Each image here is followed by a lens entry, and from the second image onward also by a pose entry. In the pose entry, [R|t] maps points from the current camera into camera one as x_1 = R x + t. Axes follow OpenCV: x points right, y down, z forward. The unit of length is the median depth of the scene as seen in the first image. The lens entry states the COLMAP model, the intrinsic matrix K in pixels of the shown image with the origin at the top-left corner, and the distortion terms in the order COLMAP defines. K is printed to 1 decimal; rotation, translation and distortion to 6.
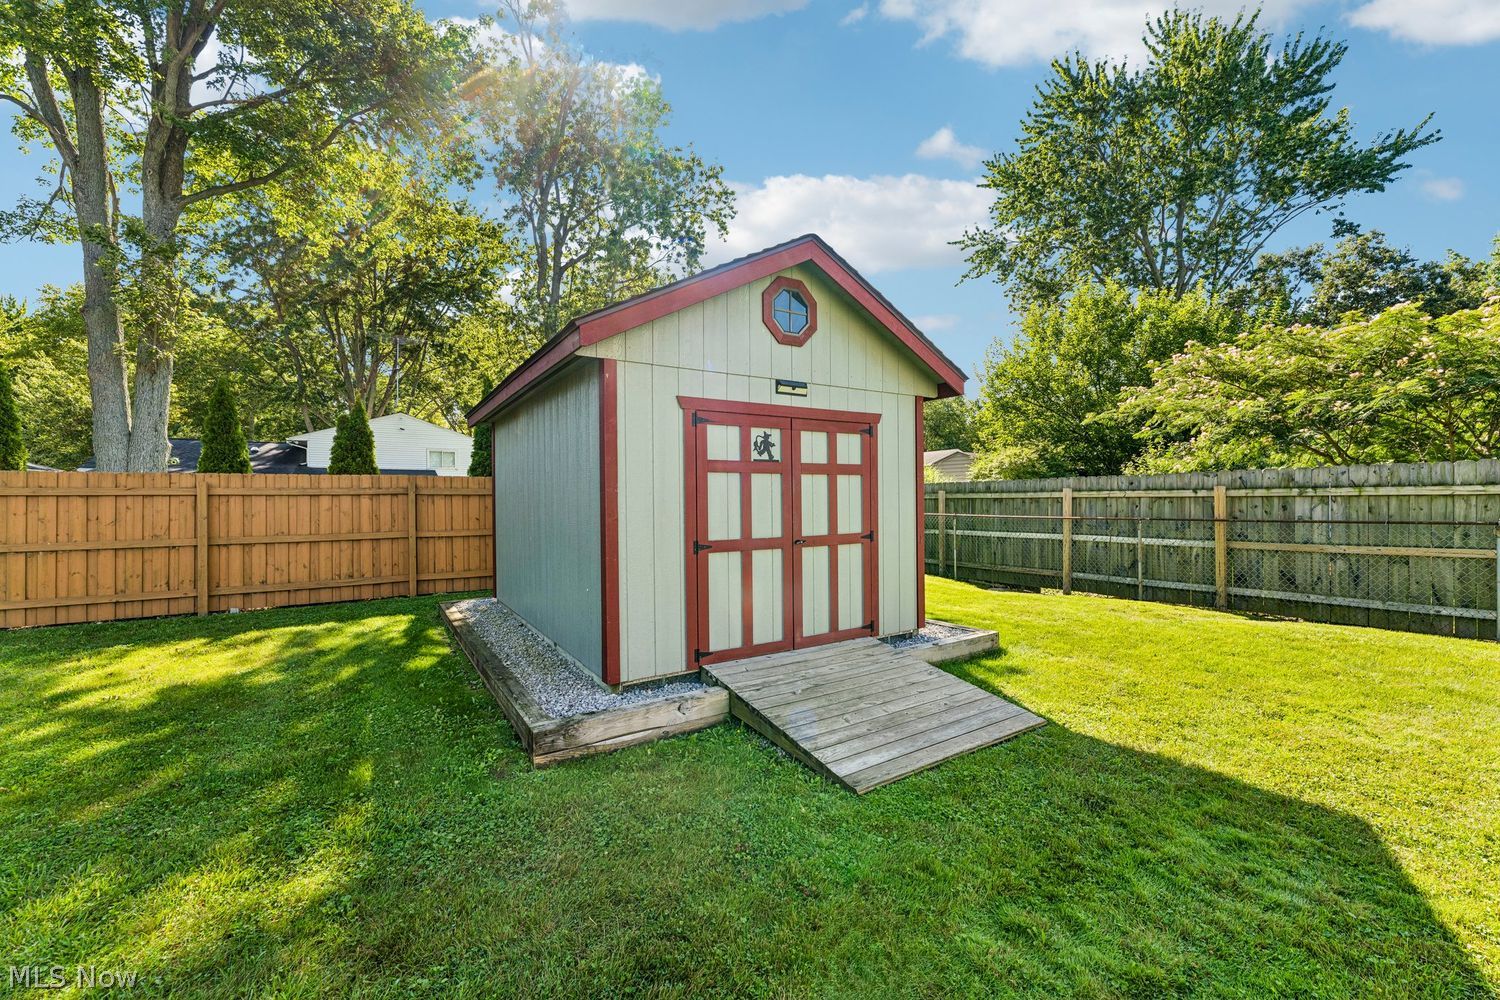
lens RADIAL K [[596.8, 0, 743.7], [0, 596.8, 502.8], [0, 0, 1]] dist [-0.002094, 0.000351]
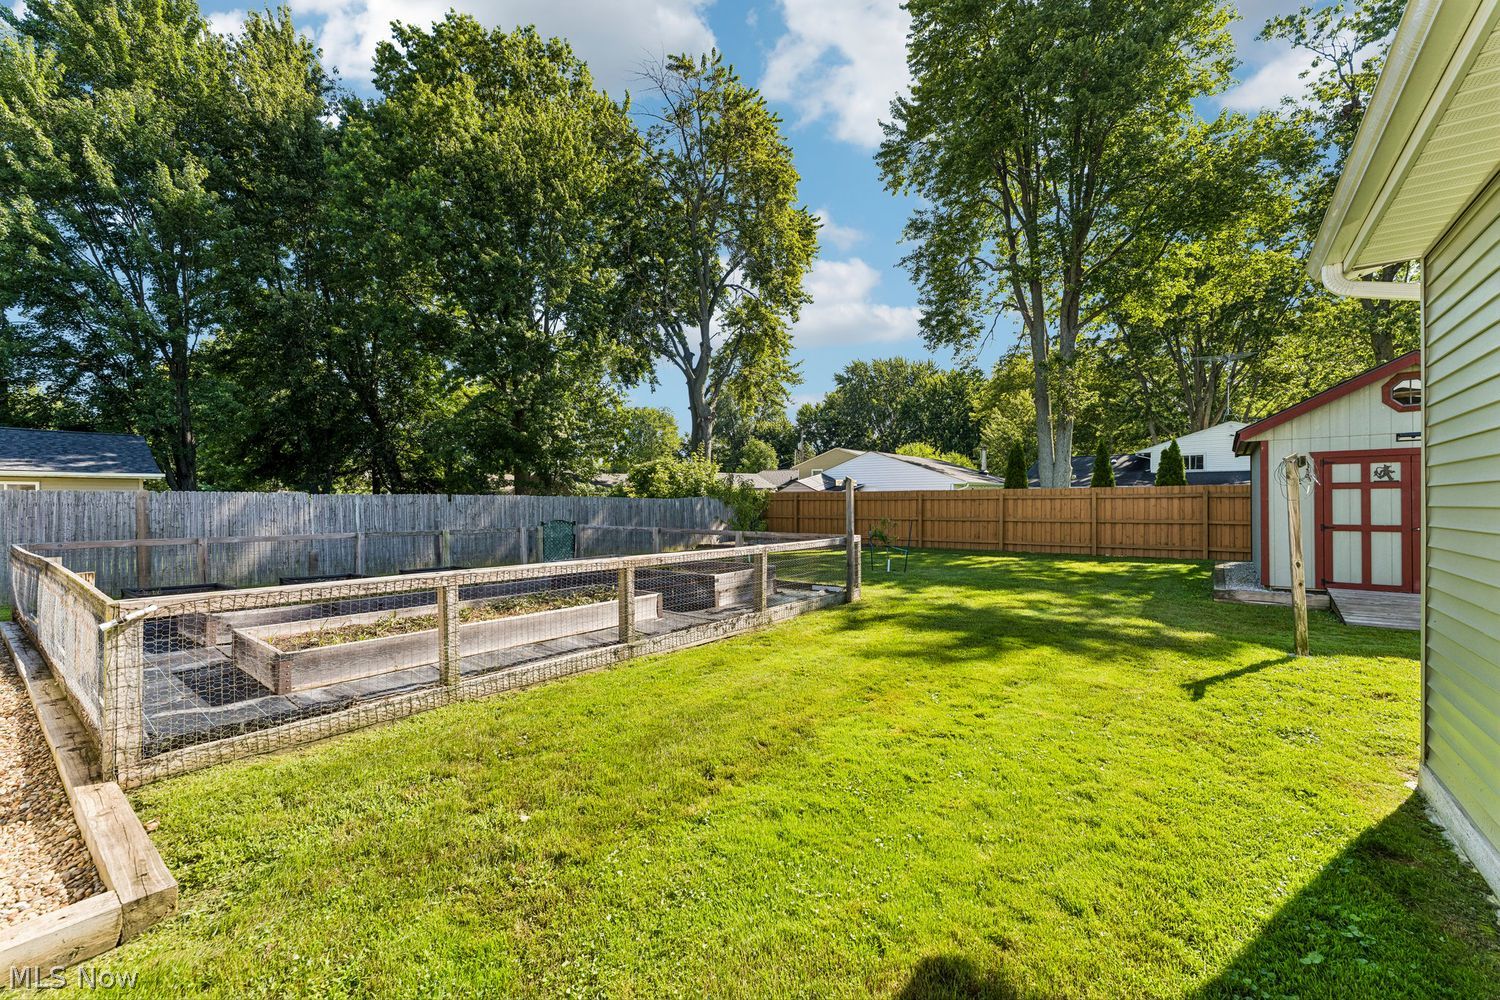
lens RADIAL K [[596.8, 0, 747.1], [0, 596.8, 502.4], [0, 0, 1]] dist [-0.002094, 0.000351]
pose [[0.328949, 0.005316, -0.944333, 1.060106], [0.002536, 0.999976, 0.006512, -0.023754], [0.944344, -0.004537, 0.328927, -1.332929]]
